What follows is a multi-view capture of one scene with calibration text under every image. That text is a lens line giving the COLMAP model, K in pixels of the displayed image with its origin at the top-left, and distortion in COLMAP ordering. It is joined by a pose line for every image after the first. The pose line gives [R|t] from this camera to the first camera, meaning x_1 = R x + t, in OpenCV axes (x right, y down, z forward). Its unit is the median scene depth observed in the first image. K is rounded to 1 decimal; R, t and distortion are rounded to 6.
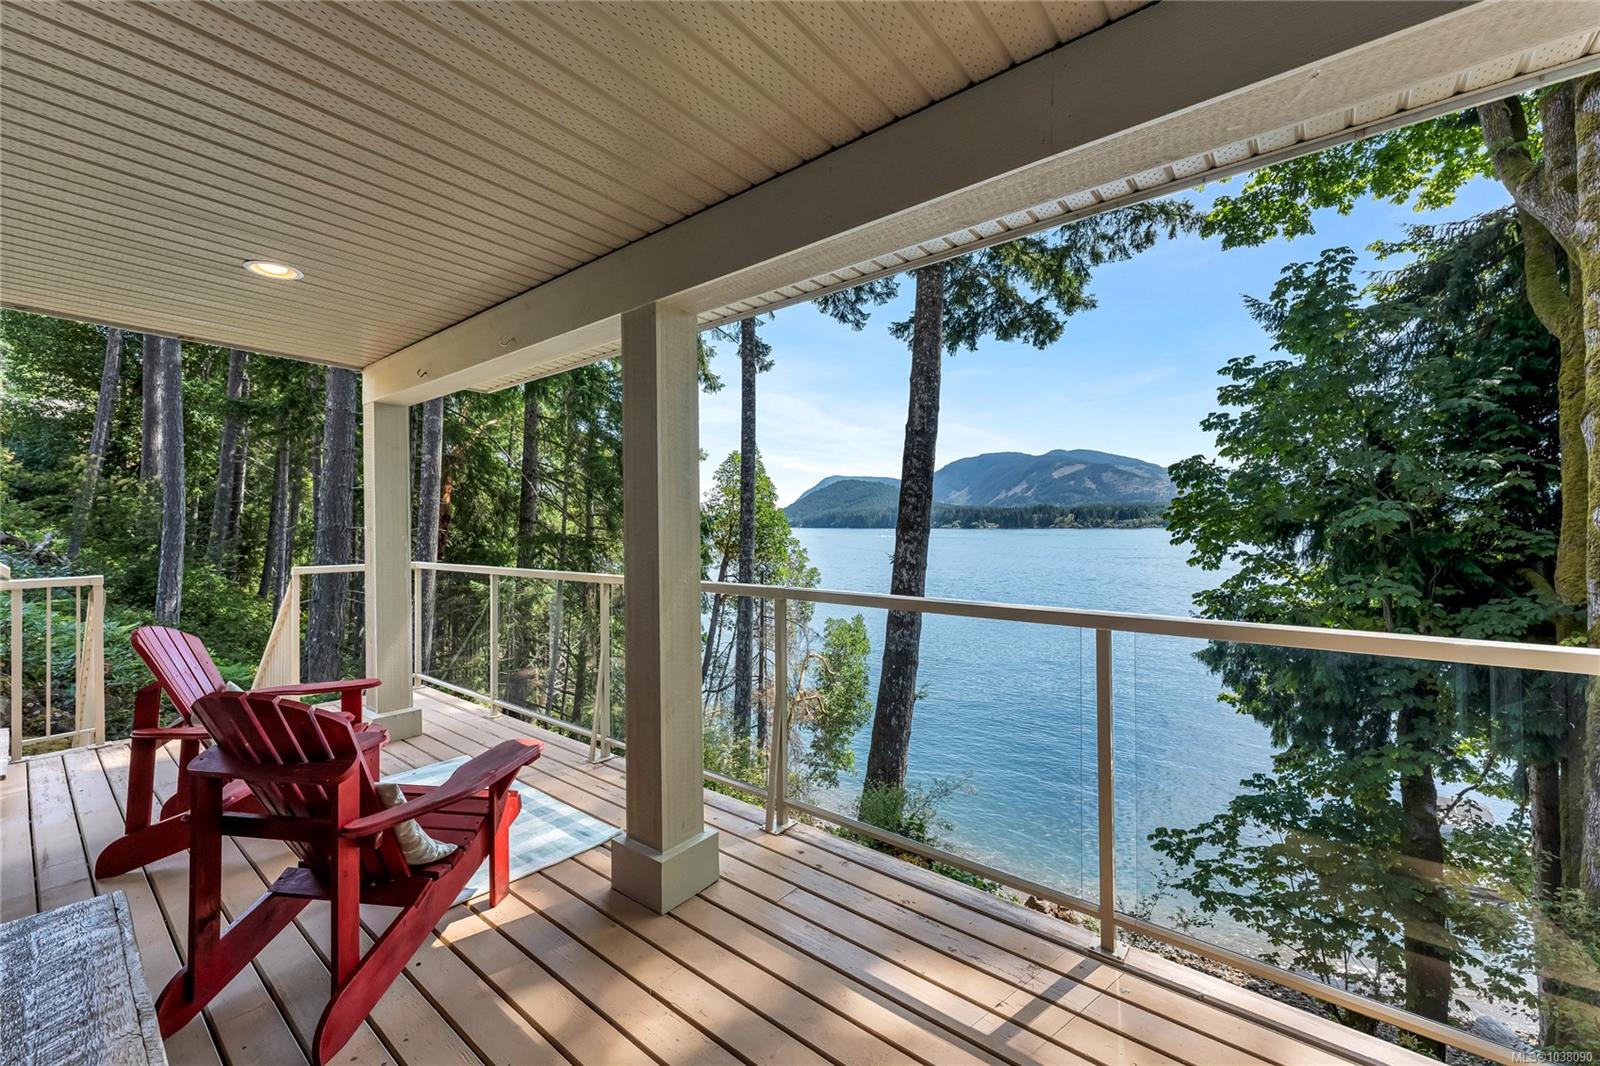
lens RADIAL K [[638.8, 0, 795.2], [0, 638.8, 520.8], [0, 0, 1]] dist [0.000481, 0.000112]
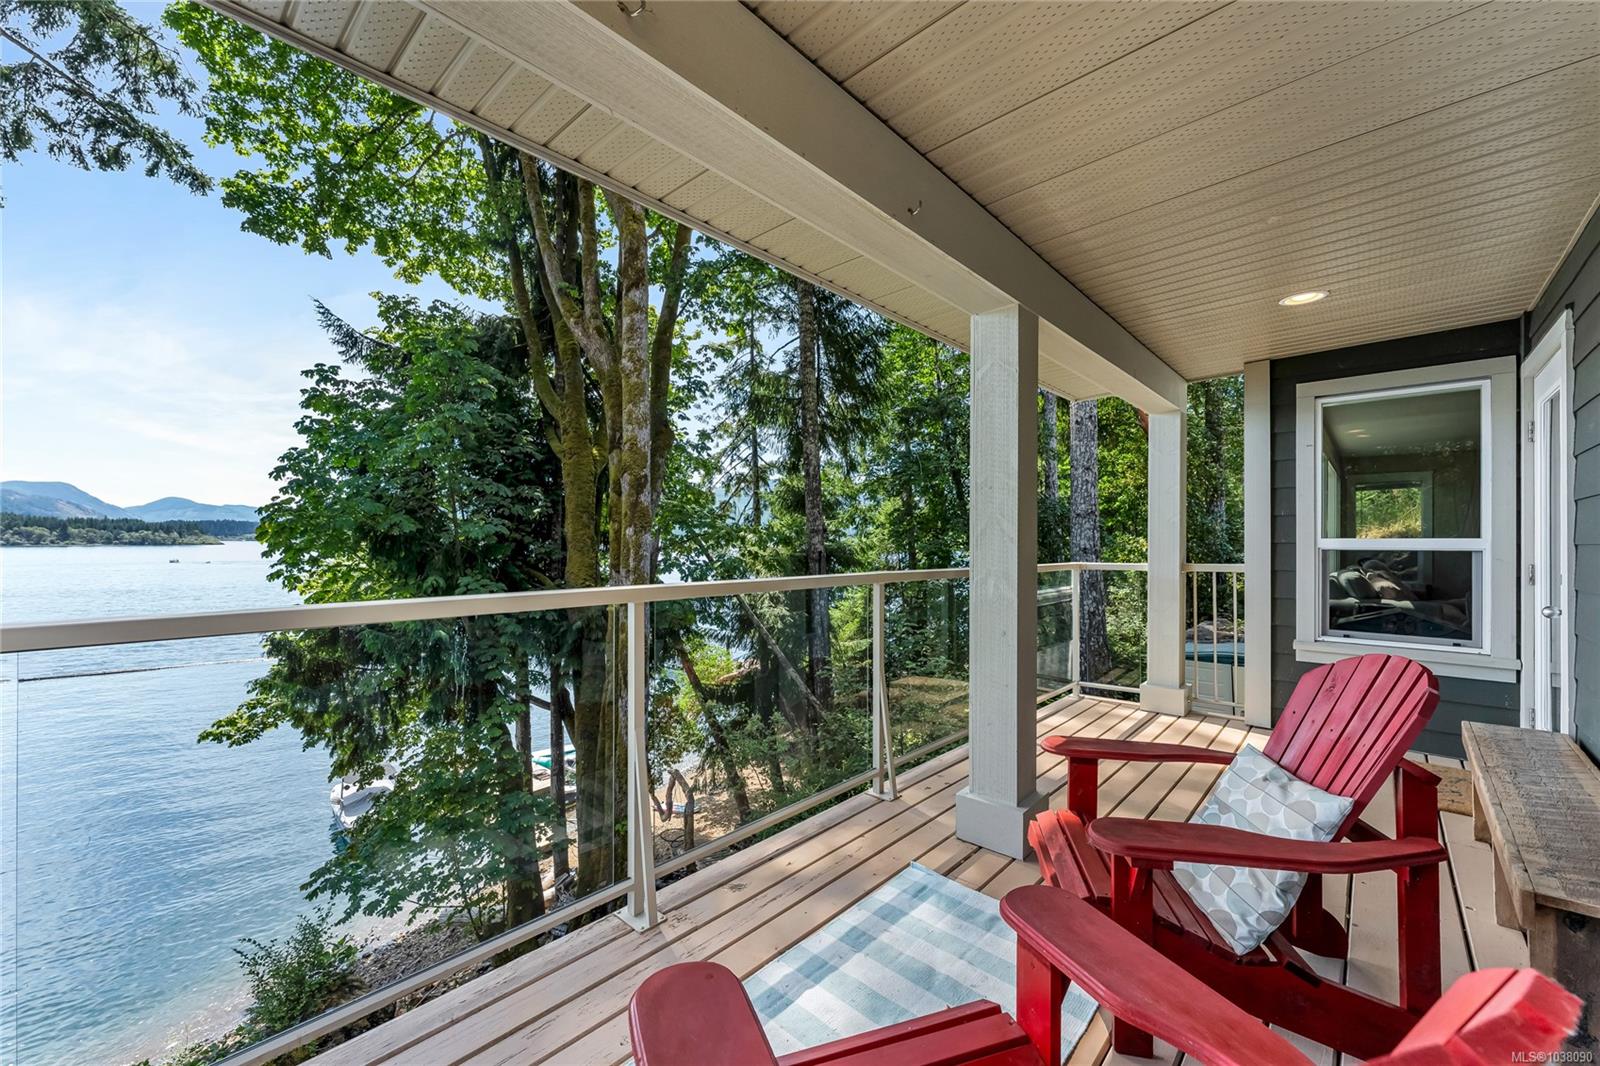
lens RADIAL K [[637.5, 0, 796.9], [0, 637.5, 537.0], [0, 0, 1]] dist [-0.000213, -0.000023]
pose [[0.060719, 0.014017, 0.998056, -0.147028], [-0.012828, 0.999830, -0.013261, 0.007542], [-0.998072, -0.011998, 0.060889, 0.142657]]
